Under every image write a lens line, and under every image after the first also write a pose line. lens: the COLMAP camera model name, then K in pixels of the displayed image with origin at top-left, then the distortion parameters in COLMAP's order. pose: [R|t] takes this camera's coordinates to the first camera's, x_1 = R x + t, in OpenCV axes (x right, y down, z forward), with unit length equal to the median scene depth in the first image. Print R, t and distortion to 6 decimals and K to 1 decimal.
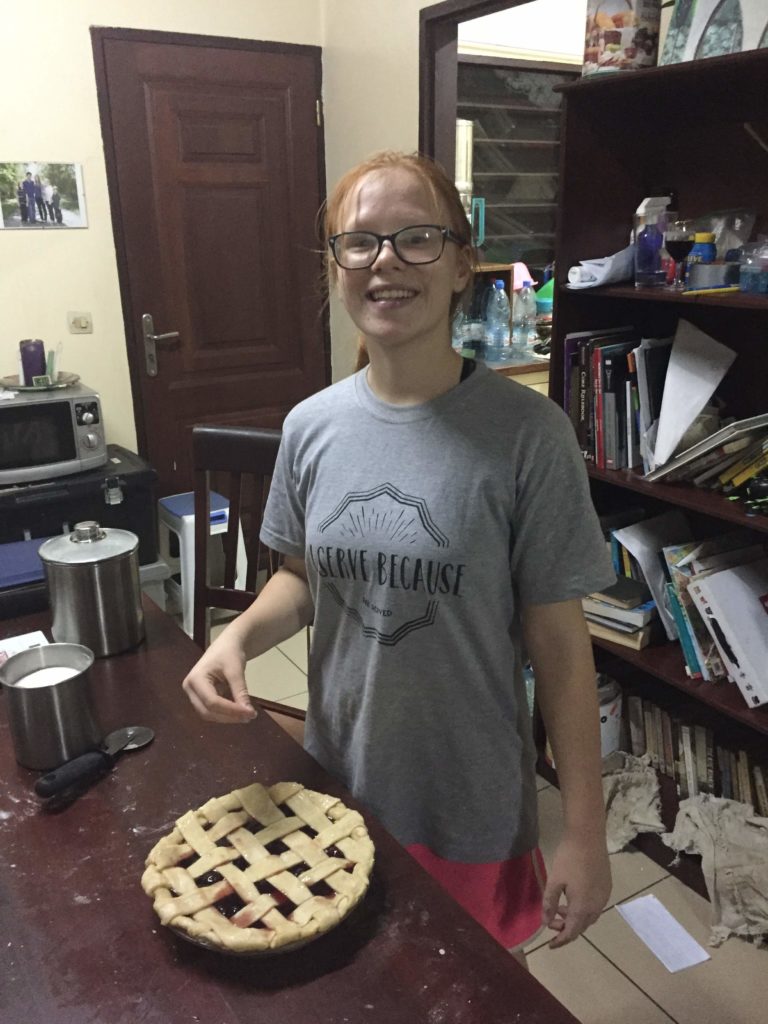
lens RADIAL K [[873.8, 0, 384.5], [0, 873.8, 510.3], [0, 0, 1]] dist [0.084444, -0.107798]
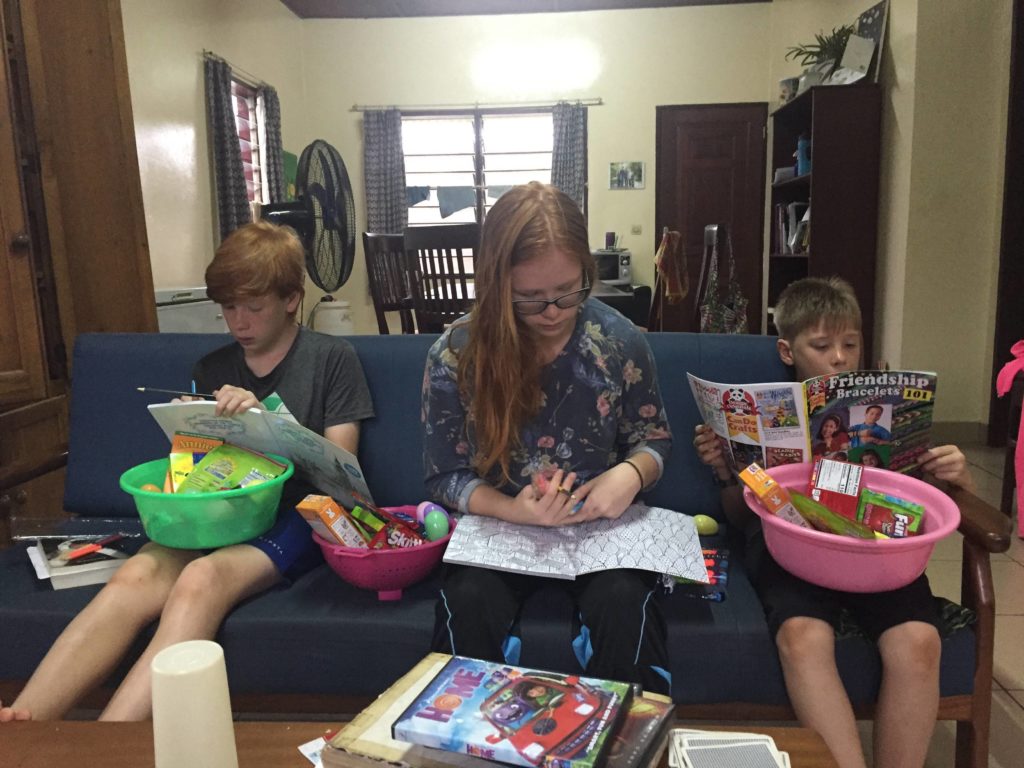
lens RADIAL K [[873.8, 0, 512.3], [0, 873.8, 384.5], [0, 0, 1]] dist [0.084444, -0.107798]
pose [[0.831511, 0.085359, -0.548910, 0.684685], [-0.174043, 0.978405, -0.111499, 0.497075], [0.527539, 0.188246, 0.828411, -0.980702]]
